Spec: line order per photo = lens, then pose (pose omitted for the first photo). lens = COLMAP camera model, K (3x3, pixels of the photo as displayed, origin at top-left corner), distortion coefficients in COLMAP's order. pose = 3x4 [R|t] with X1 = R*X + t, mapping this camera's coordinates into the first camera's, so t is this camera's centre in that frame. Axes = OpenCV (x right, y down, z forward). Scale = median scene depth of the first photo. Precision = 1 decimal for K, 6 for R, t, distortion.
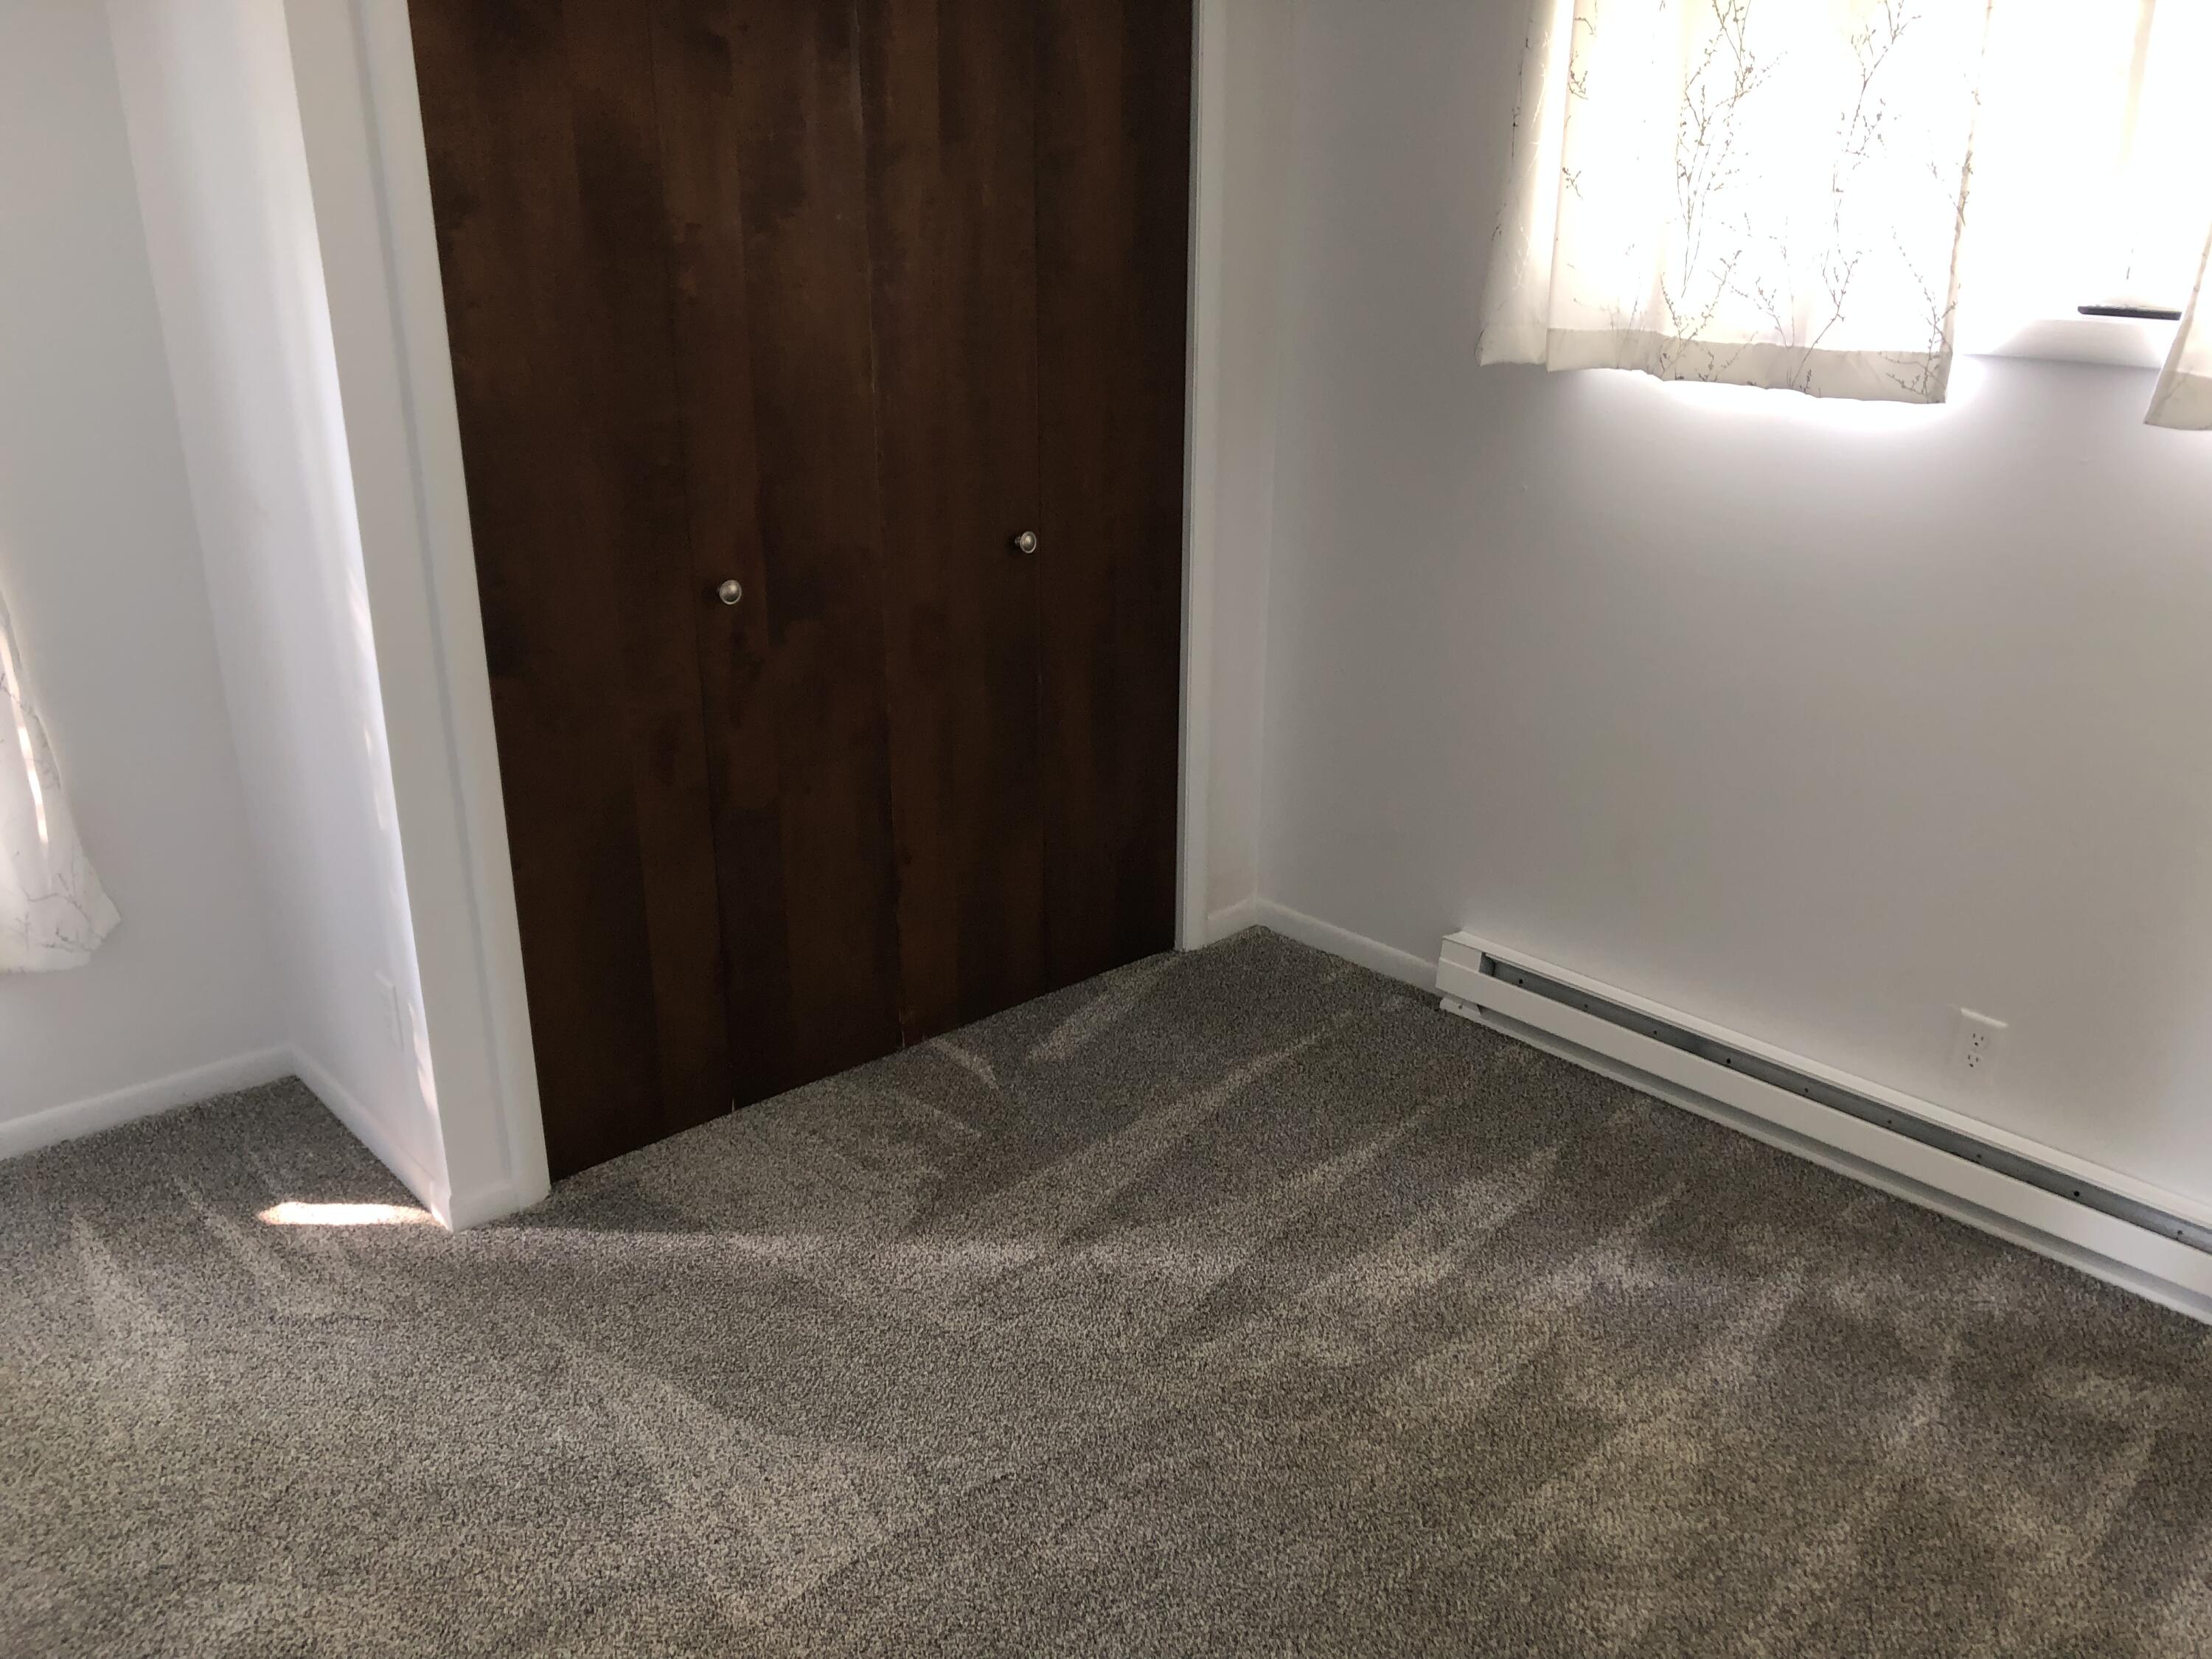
lens RADIAL K [[1824.8, 0, 1106.0], [0, 1824.8, 829.5], [0, 0, 1]] dist [0.003538, 0.010297]
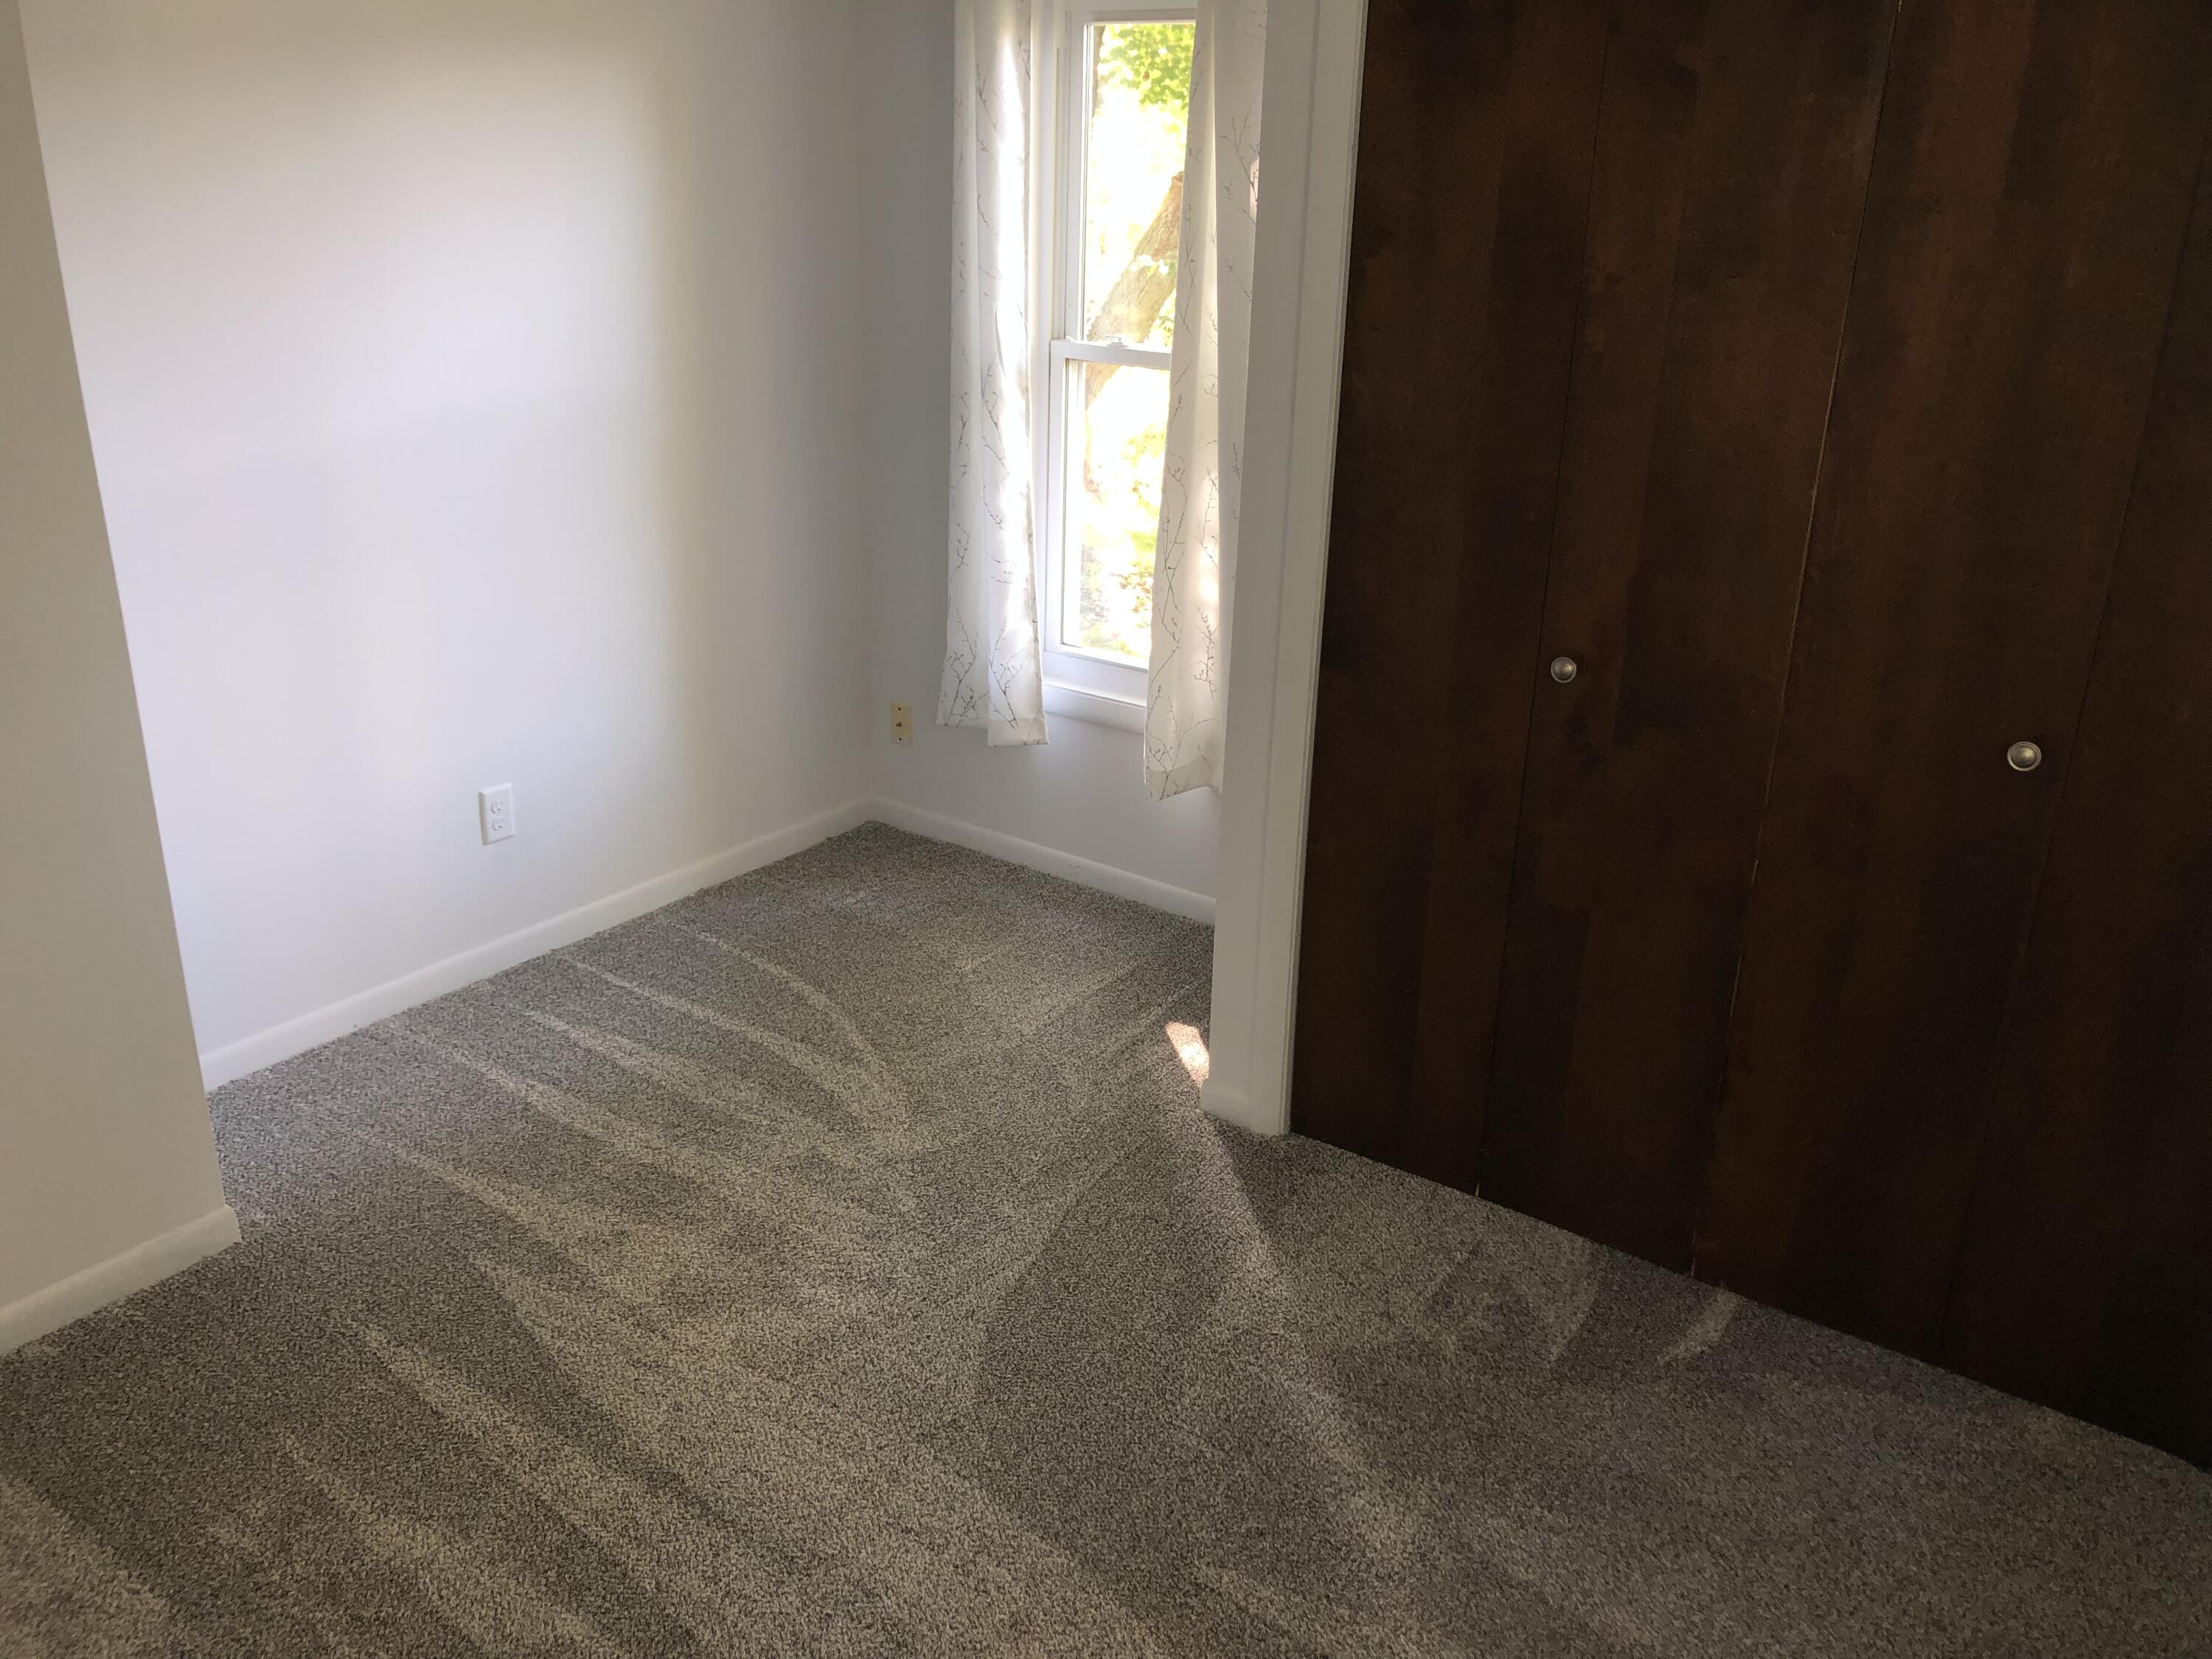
lens RADIAL K [[1726.0, 0, 1106.0], [0, 1726.0, 829.5], [0, 0, 1]] dist [-0.000248, 0.002073]
pose [[0.214503, 0.344922, -0.913793, 0.573526], [-0.374922, 0.892975, 0.249055, -0.189238], [0.901899, 0.289178, 0.320865, 0.533785]]
